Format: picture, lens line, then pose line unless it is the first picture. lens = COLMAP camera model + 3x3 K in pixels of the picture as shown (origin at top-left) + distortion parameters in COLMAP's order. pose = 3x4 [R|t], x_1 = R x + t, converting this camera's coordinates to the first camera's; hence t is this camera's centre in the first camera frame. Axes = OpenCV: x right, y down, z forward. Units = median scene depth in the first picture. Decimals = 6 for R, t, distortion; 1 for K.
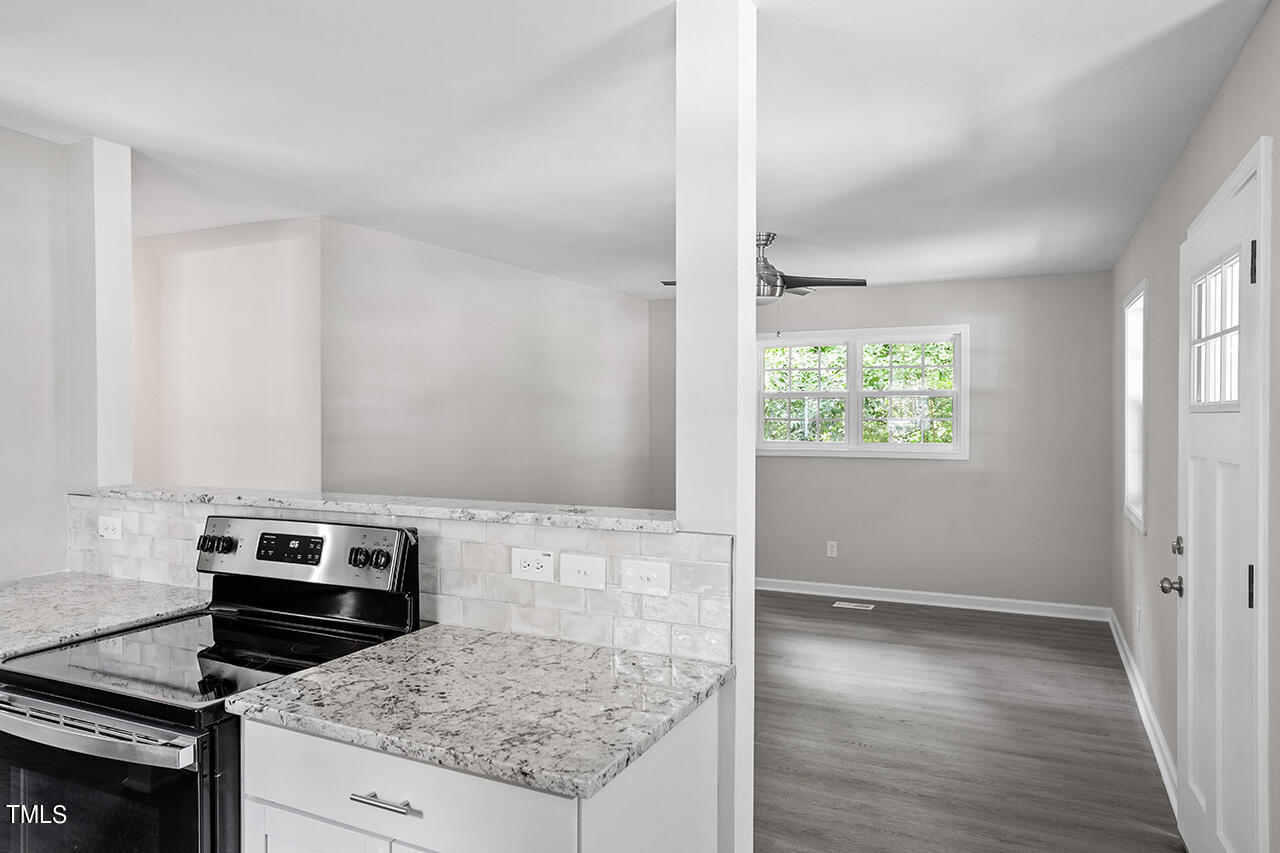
lens RADIAL K [[816.8, 0, 669.7], [0, 816.8, 410.0], [0, 0, 1]] dist [-0.019828, 0.020388]
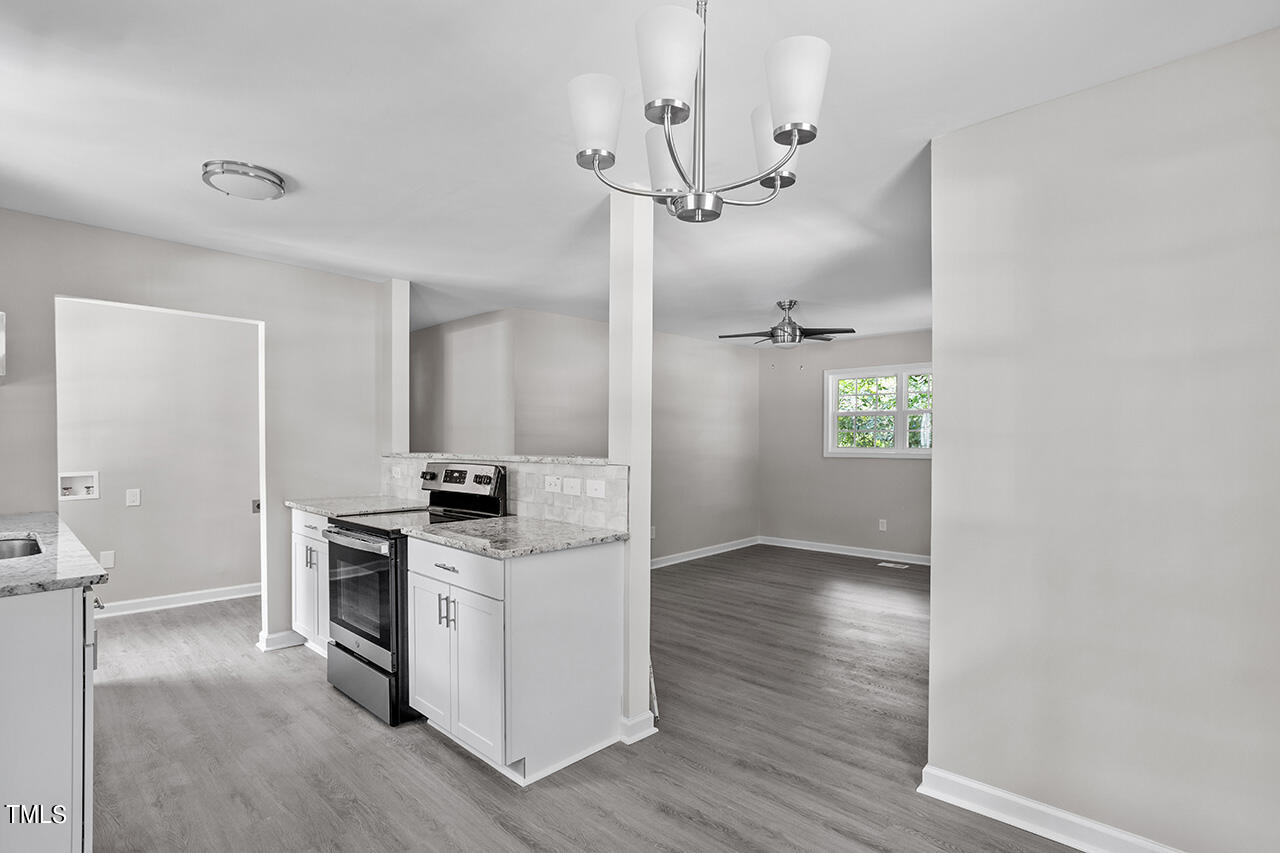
lens RADIAL K [[629.2, 0, 667.4], [0, 629.2, 442.3], [0, 0, 1]] dist [-0.015004, 0.002822]
pose [[0.950869, 0.001204, -0.309590, 0.541311], [0.000183, 0.999990, 0.004449, 0.078550], [0.309593, -0.004287, 0.950860, -0.342724]]
